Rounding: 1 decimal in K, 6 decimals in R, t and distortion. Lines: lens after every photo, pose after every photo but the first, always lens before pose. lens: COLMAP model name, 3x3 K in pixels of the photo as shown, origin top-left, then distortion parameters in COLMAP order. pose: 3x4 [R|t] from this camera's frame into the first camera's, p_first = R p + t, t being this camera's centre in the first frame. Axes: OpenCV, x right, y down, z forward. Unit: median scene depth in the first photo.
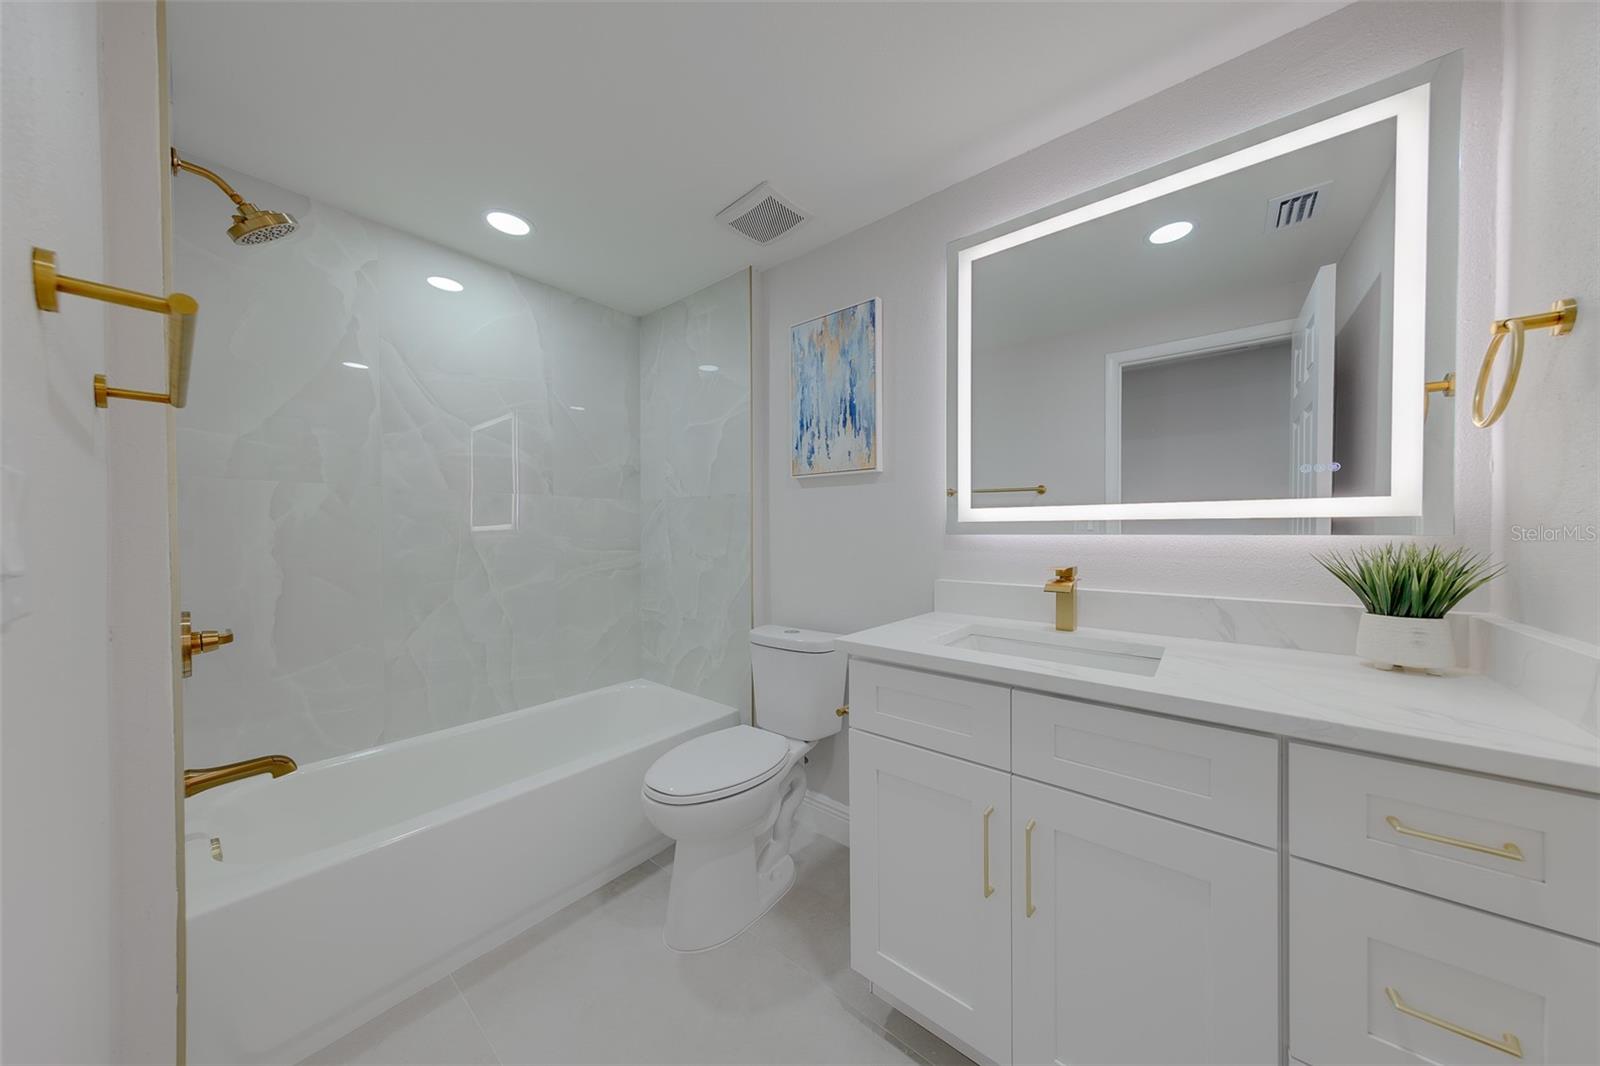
lens RADIAL K [[503.5, 0, 803.7], [0, 503.5, 540.8], [0, 0, 1]] dist [0.001189, 0.000001]
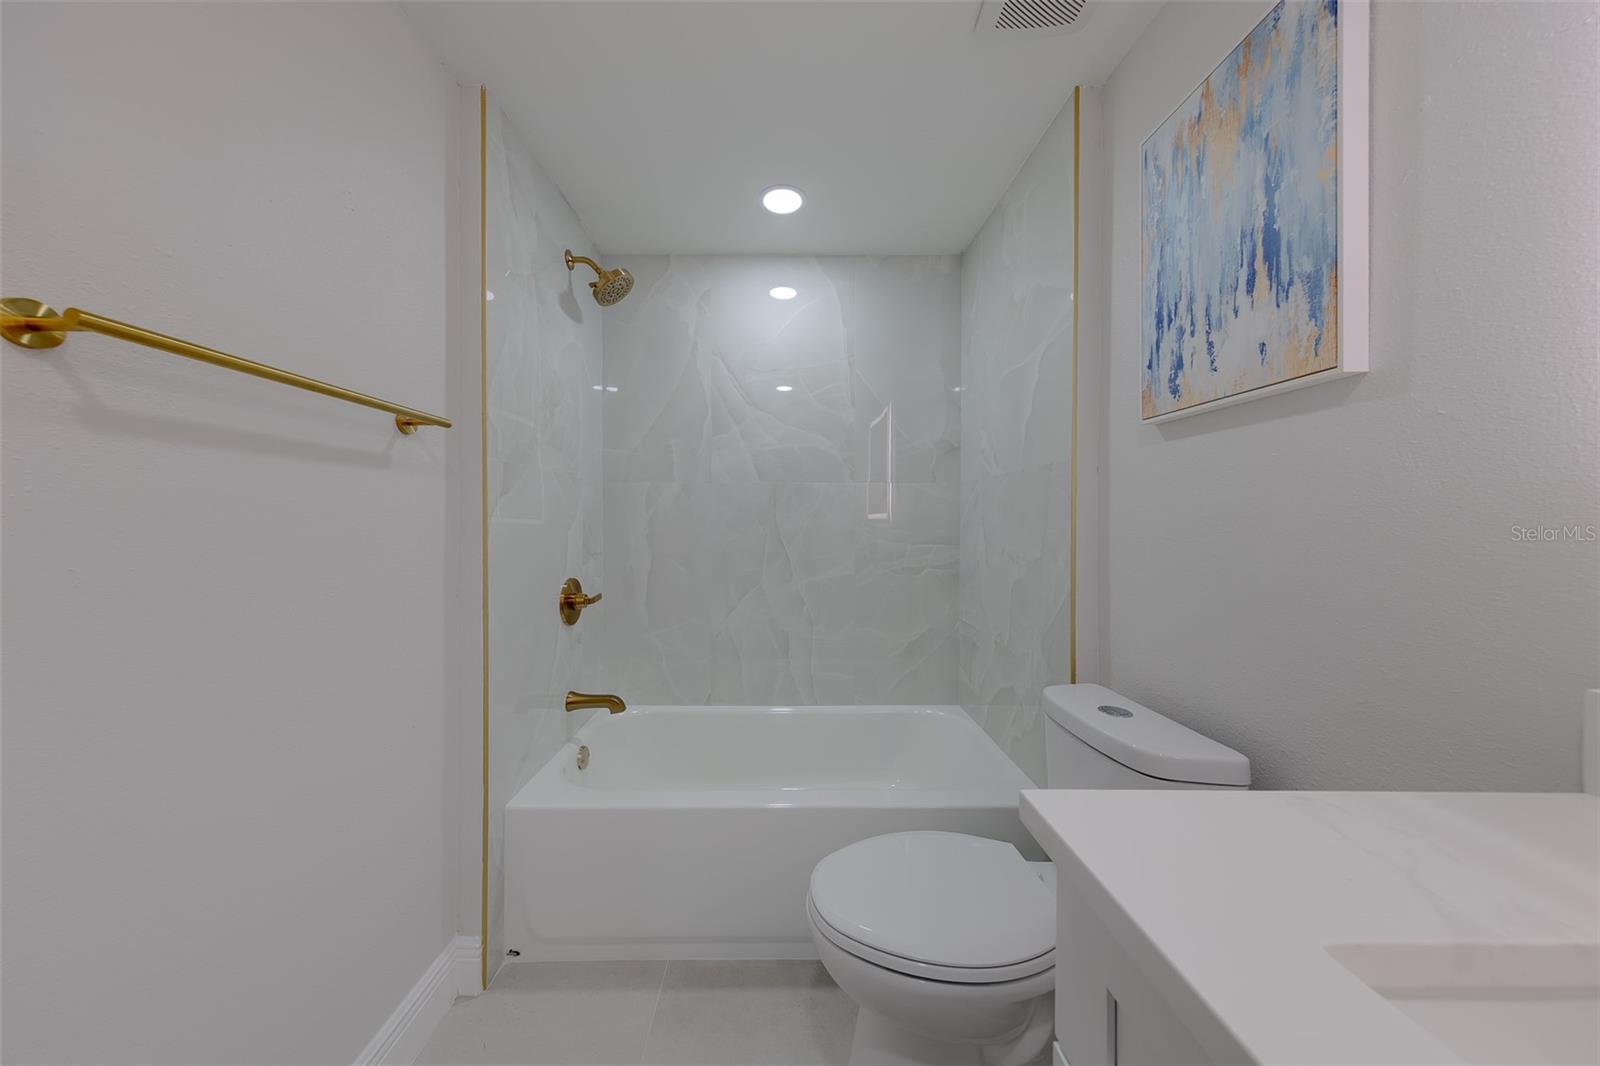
lens RADIAL K [[502.2, 0, 796.3], [0, 502.2, 527.4], [0, 0, 1]] dist [0.000621, 0.000003]
pose [[0.639880, 0.011472, -0.768389, 0.166174], [-0.017151, 0.999853, 0.000646, -0.008505], [0.768284, 0.012765, 0.639982, 0.395127]]
